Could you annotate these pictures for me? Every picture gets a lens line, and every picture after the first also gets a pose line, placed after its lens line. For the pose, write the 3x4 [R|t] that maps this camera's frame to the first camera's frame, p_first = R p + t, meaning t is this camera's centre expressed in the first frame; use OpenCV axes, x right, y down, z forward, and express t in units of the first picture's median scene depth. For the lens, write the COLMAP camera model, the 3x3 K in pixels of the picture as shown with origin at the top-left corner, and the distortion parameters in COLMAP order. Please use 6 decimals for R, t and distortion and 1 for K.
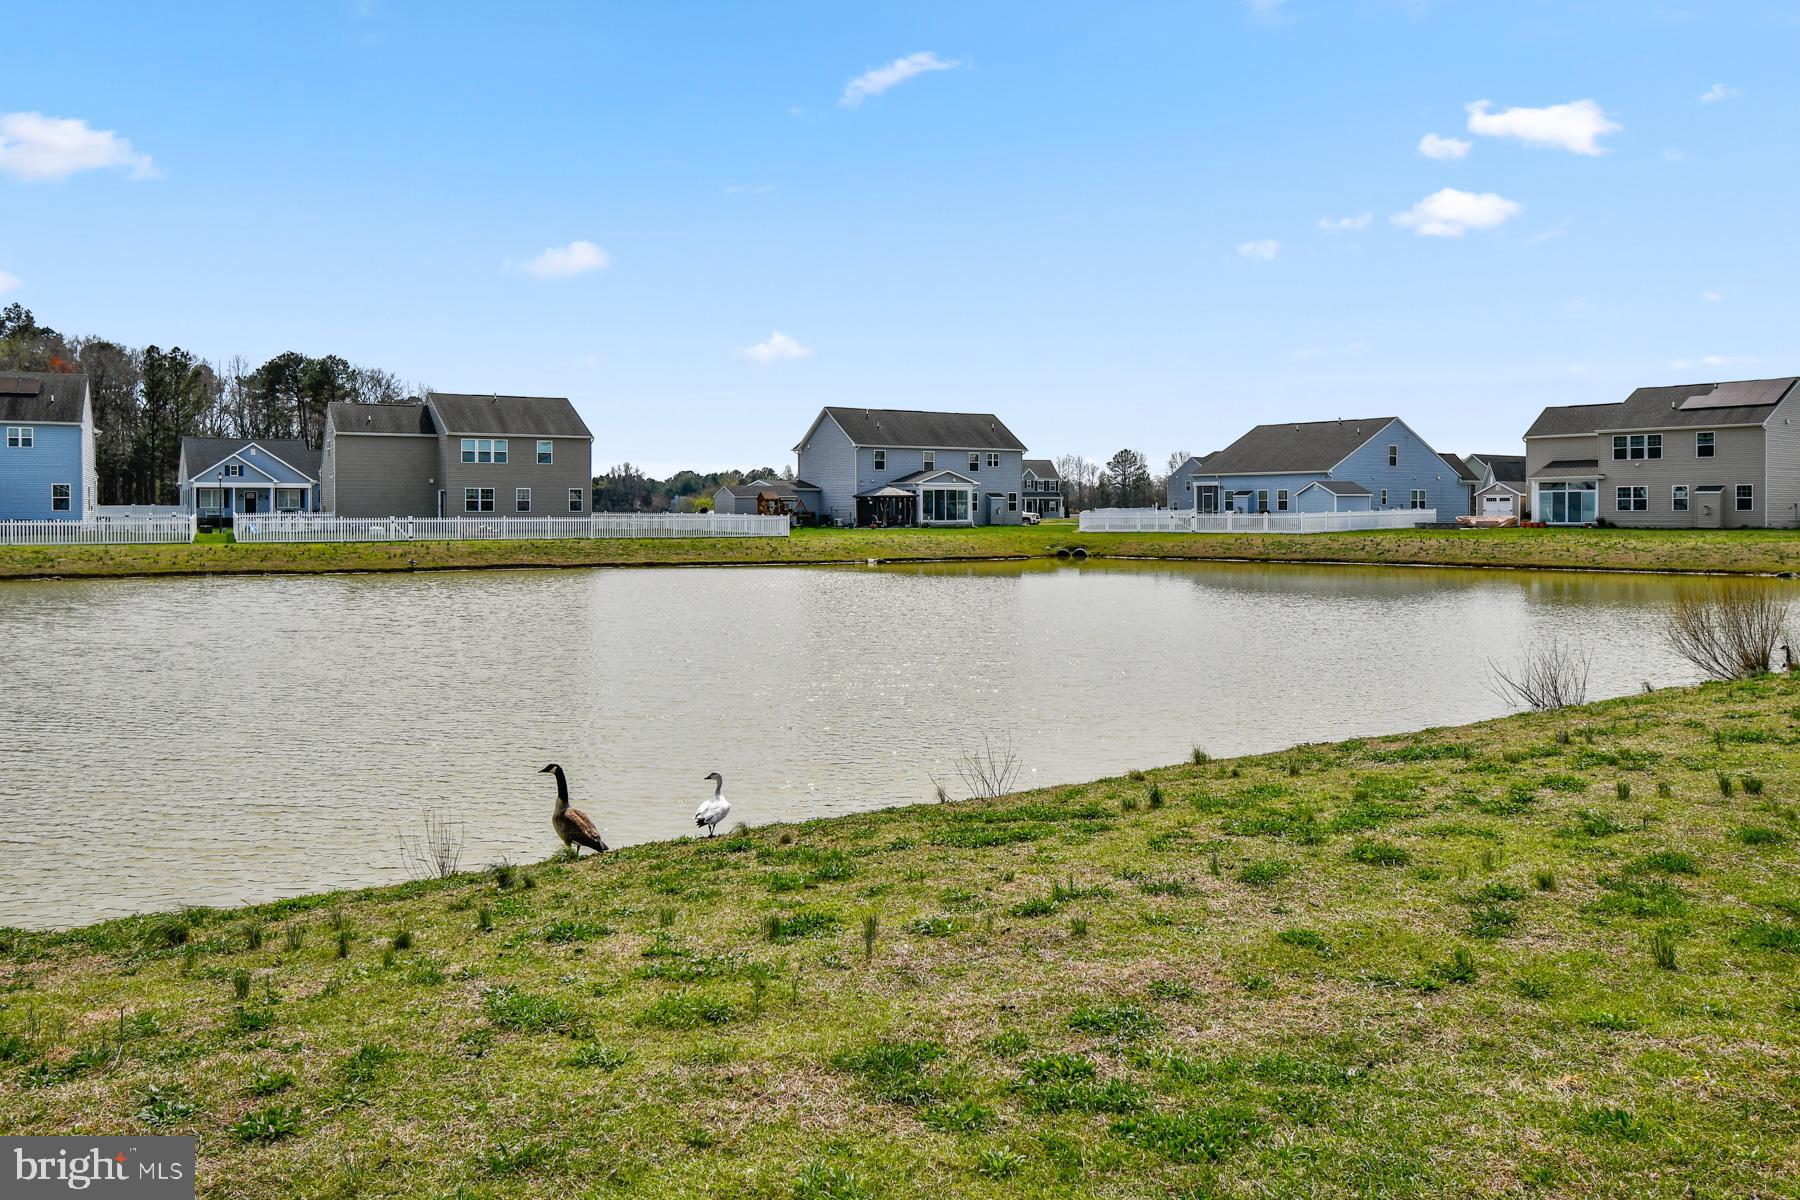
lens RADIAL K [[1377.9, 0, 894.9], [0, 1377.9, 529.9], [0, 0, 1]] dist [-0.003522, 0.000325]
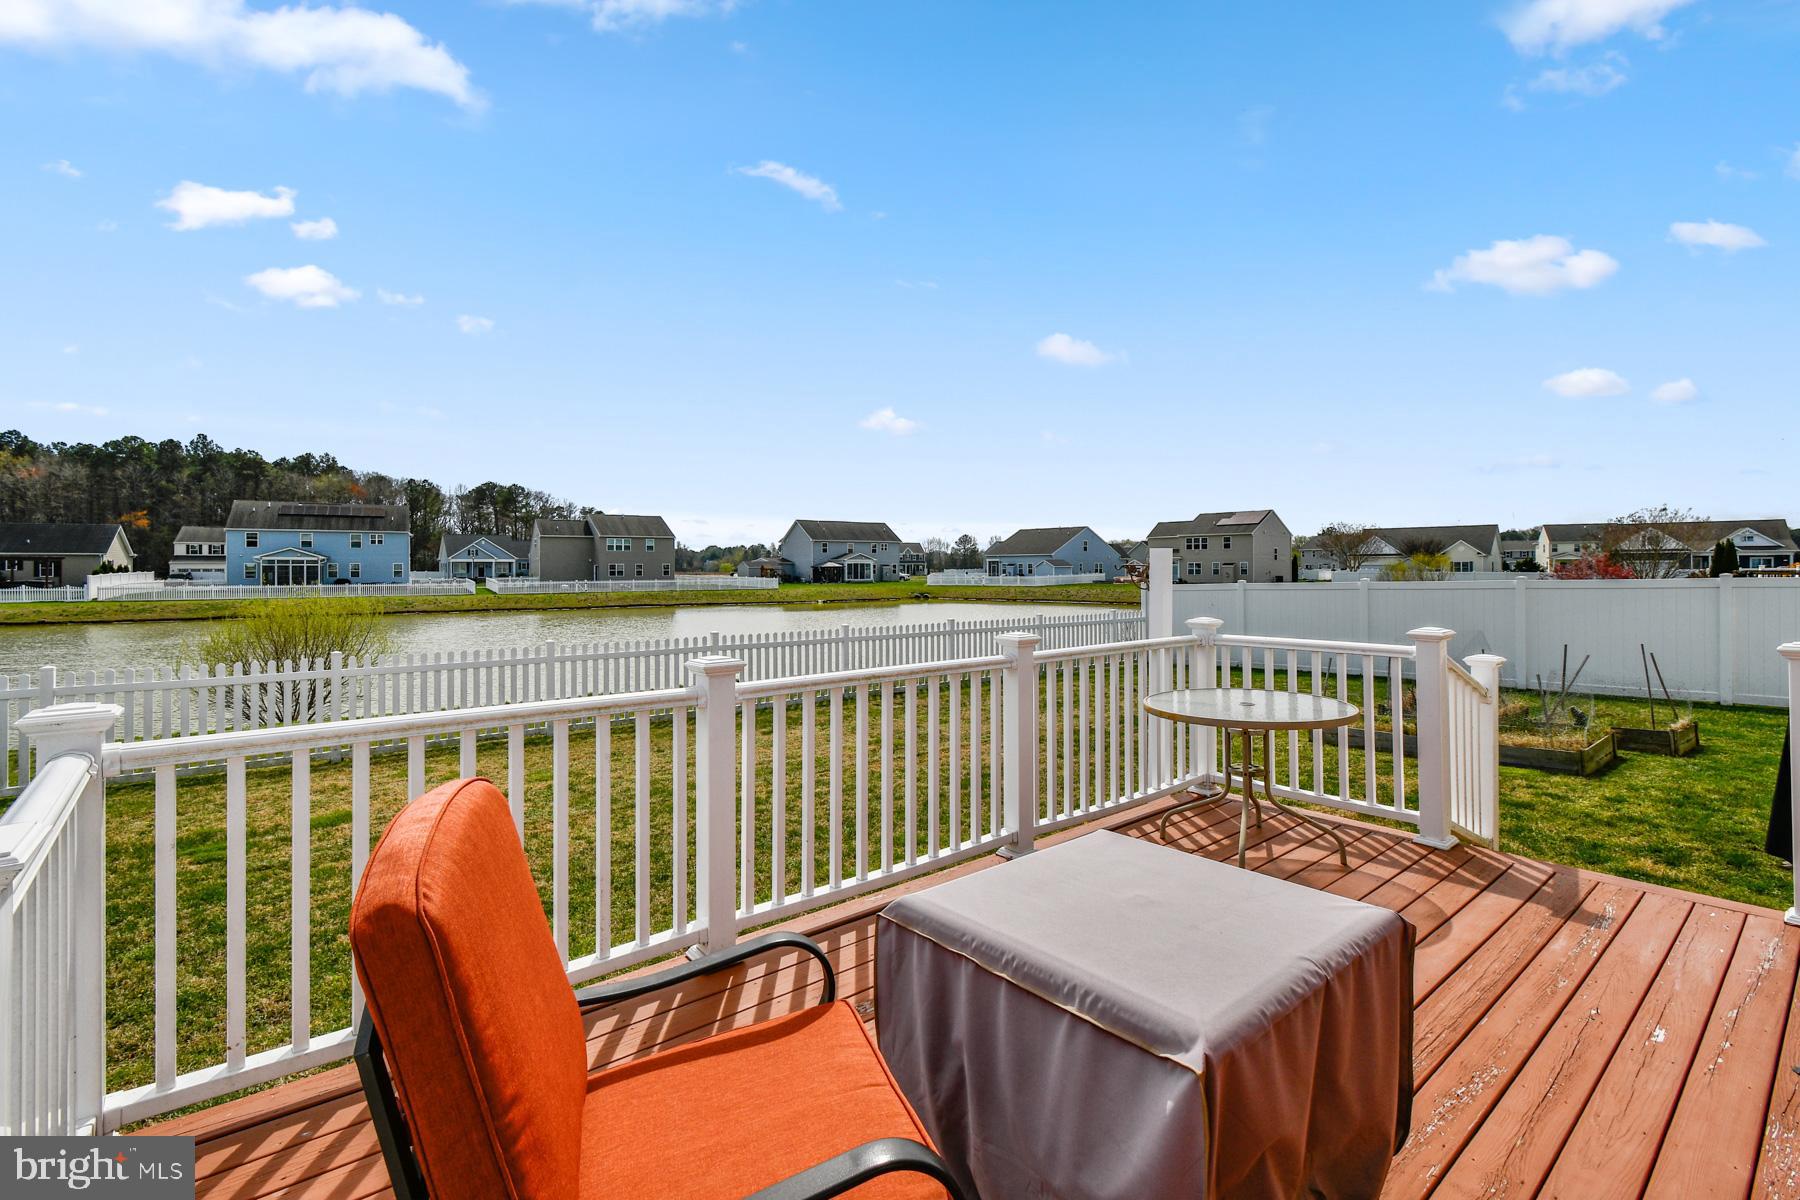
lens RADIAL K [[812.9, 0, 897.0], [0, 812.9, 565.7], [0, 0, 1]] dist [0.002401, -0.001115]
pose [[0.997186, -0.001258, 0.074956, 0.005245], [0.002438, 0.999874, -0.015661, -0.009502], [-0.074927, 0.015800, 0.997064, -0.168889]]
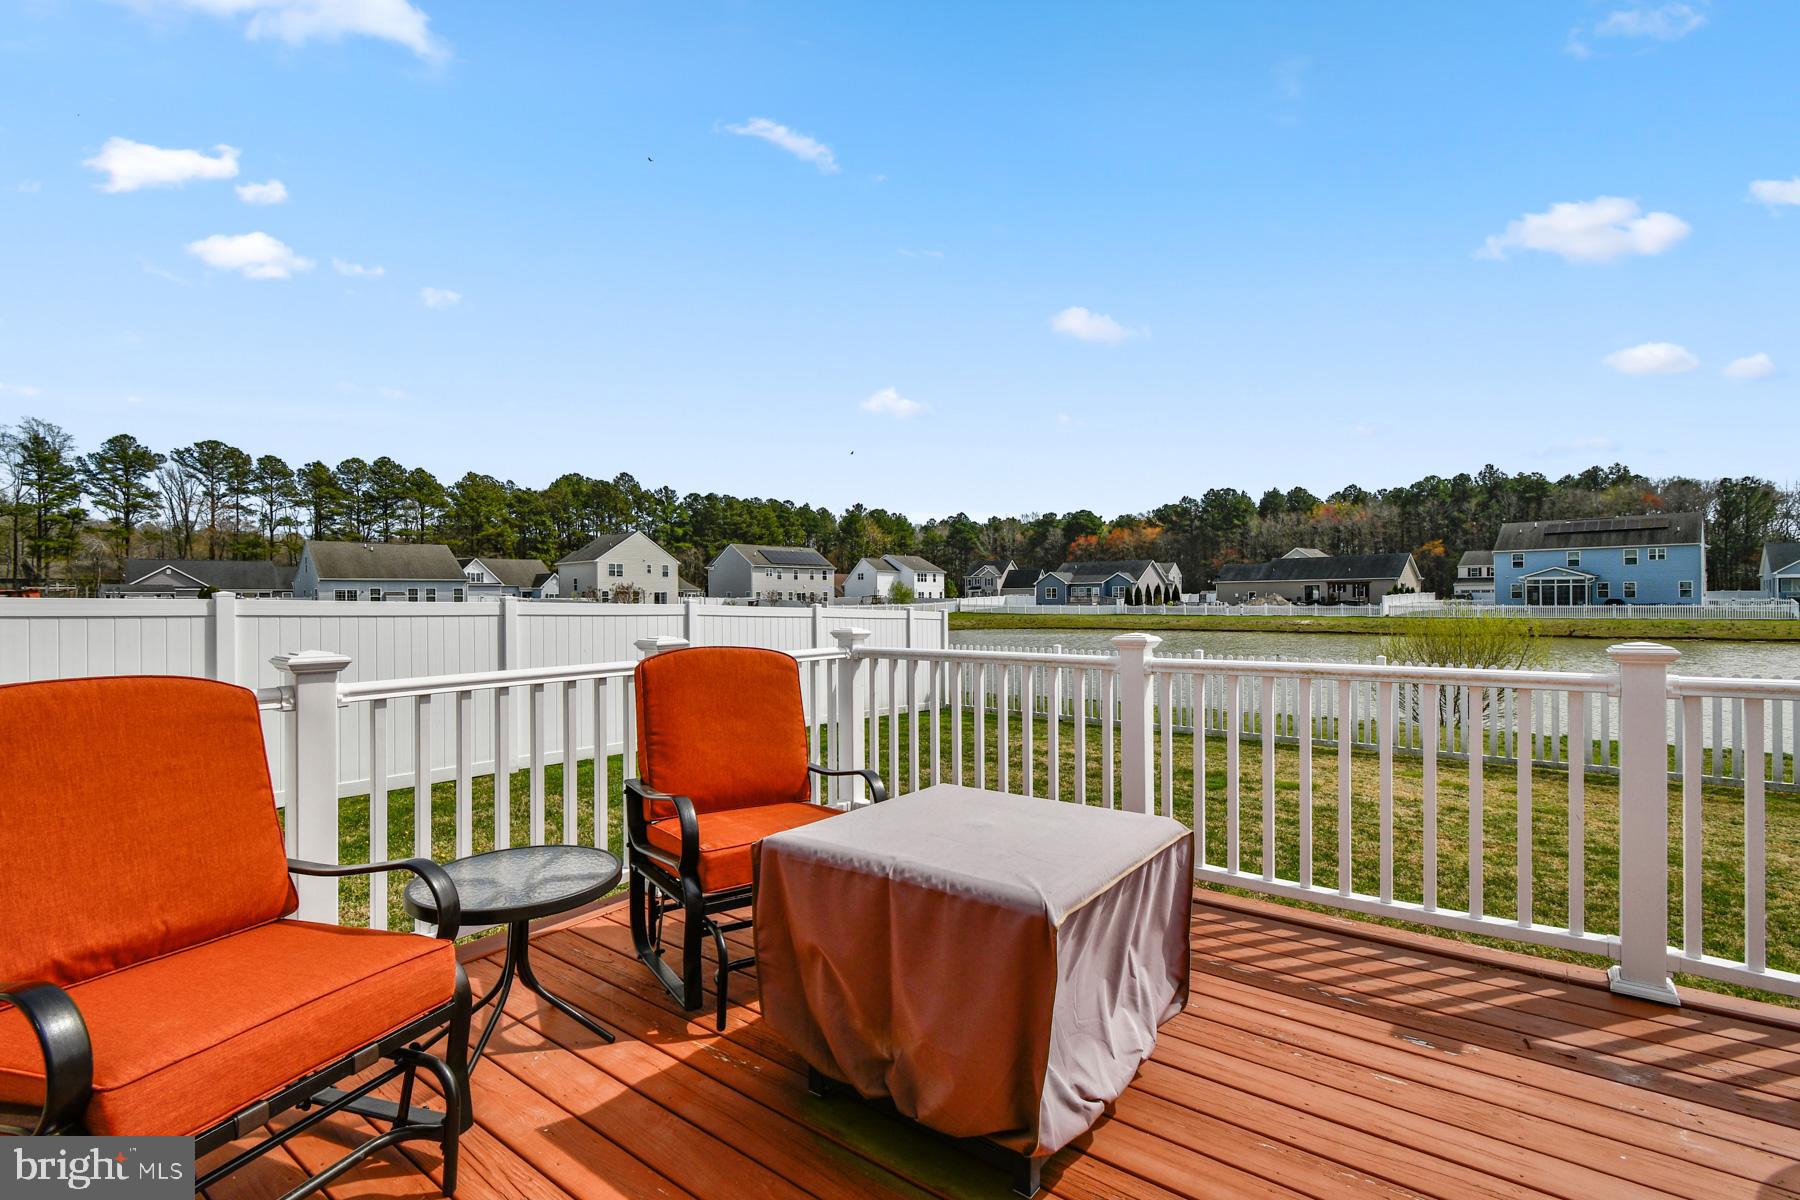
lens RADIAL K [[817.8, 0, 906.0], [0, 817.8, 602.1], [0, 0, 1]] dist [0.004862, -0.003195]
pose [[0.303549, 0.002295, -0.952813, 0.035323], [-0.001866, 0.999997, 0.001814, -0.007487], [0.952814, 0.001227, 0.303553, -0.158114]]
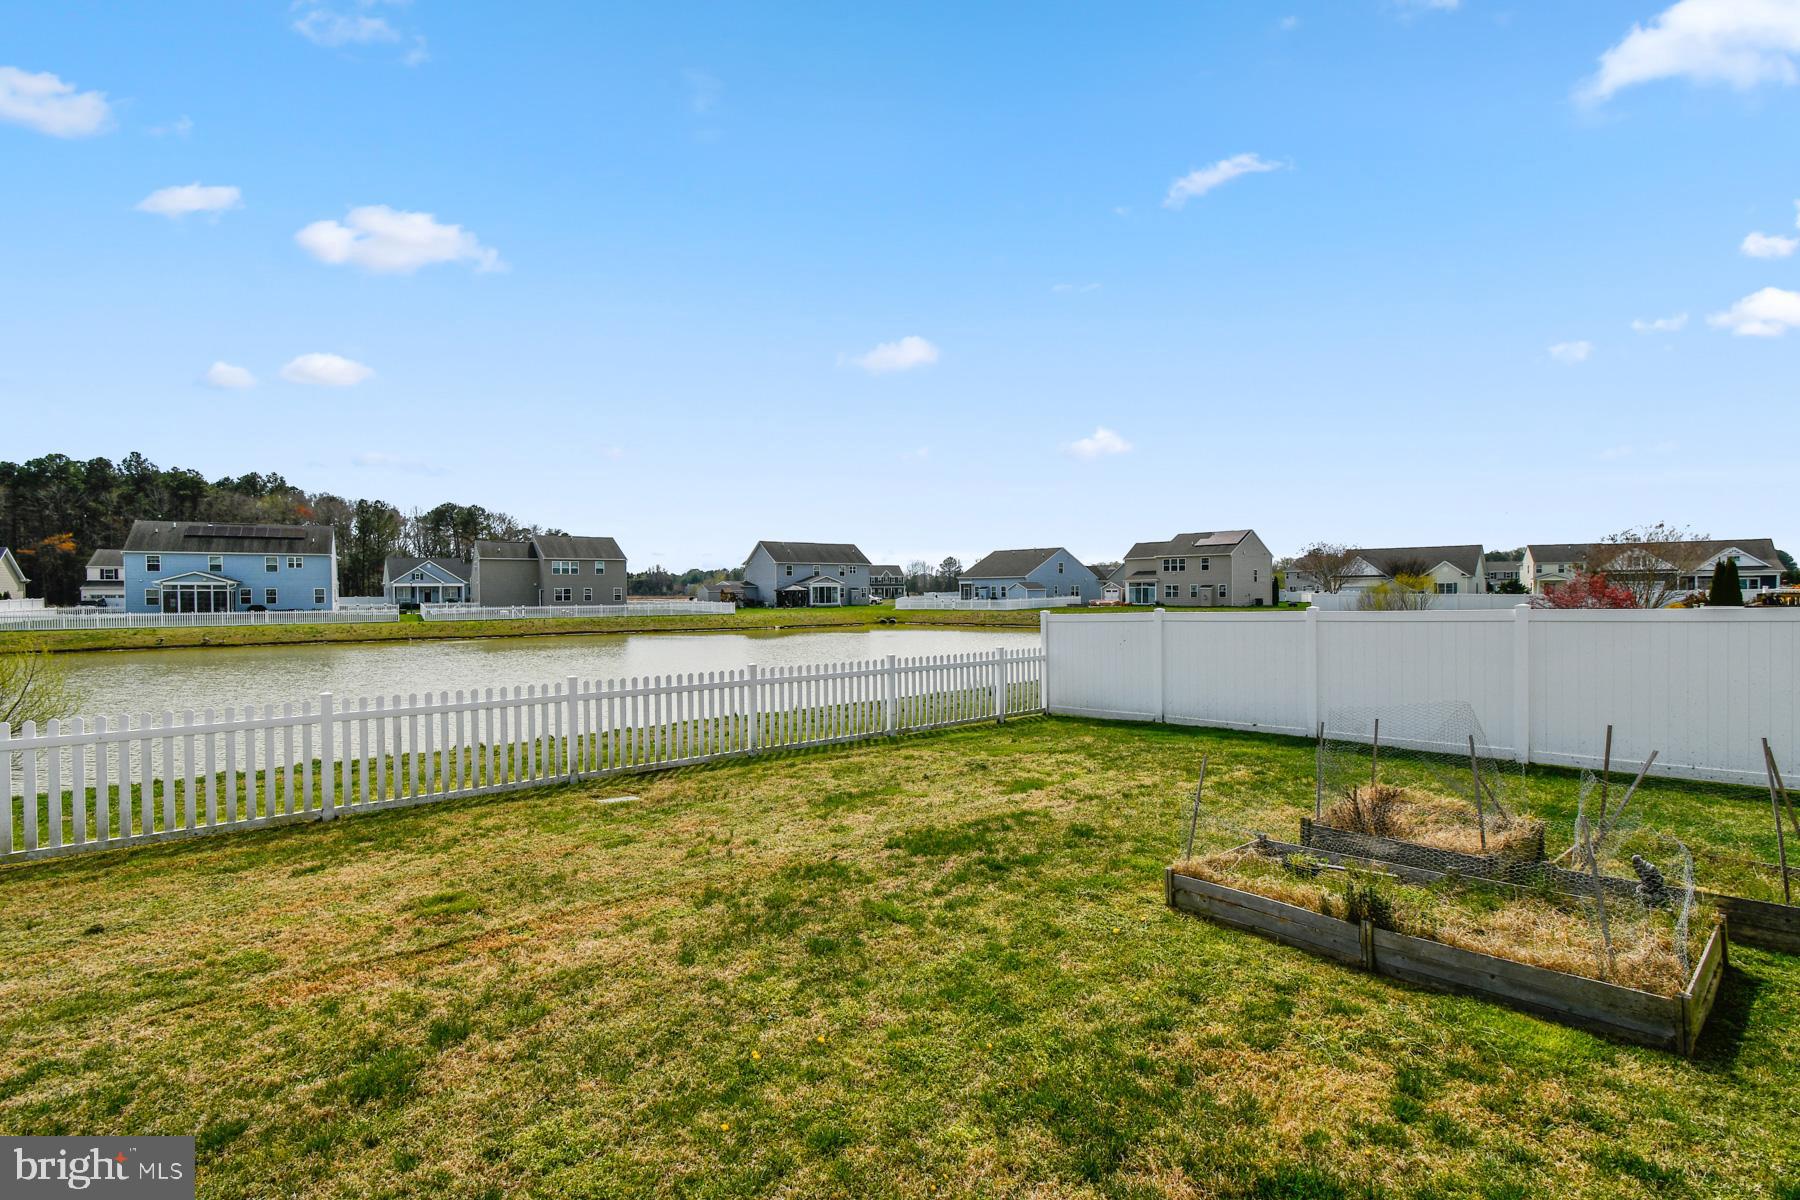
lens RADIAL K [[817.8, 0, 906.0], [0, 817.8, 602.1], [0, 0, 1]] dist [0.004862, -0.003195]
pose [[0.995125, -0.006099, 0.098430, 0.043913], [0.006051, 0.999981, 0.000790, -0.010389], [-0.098433, -0.000190, 0.995144, -0.122274]]
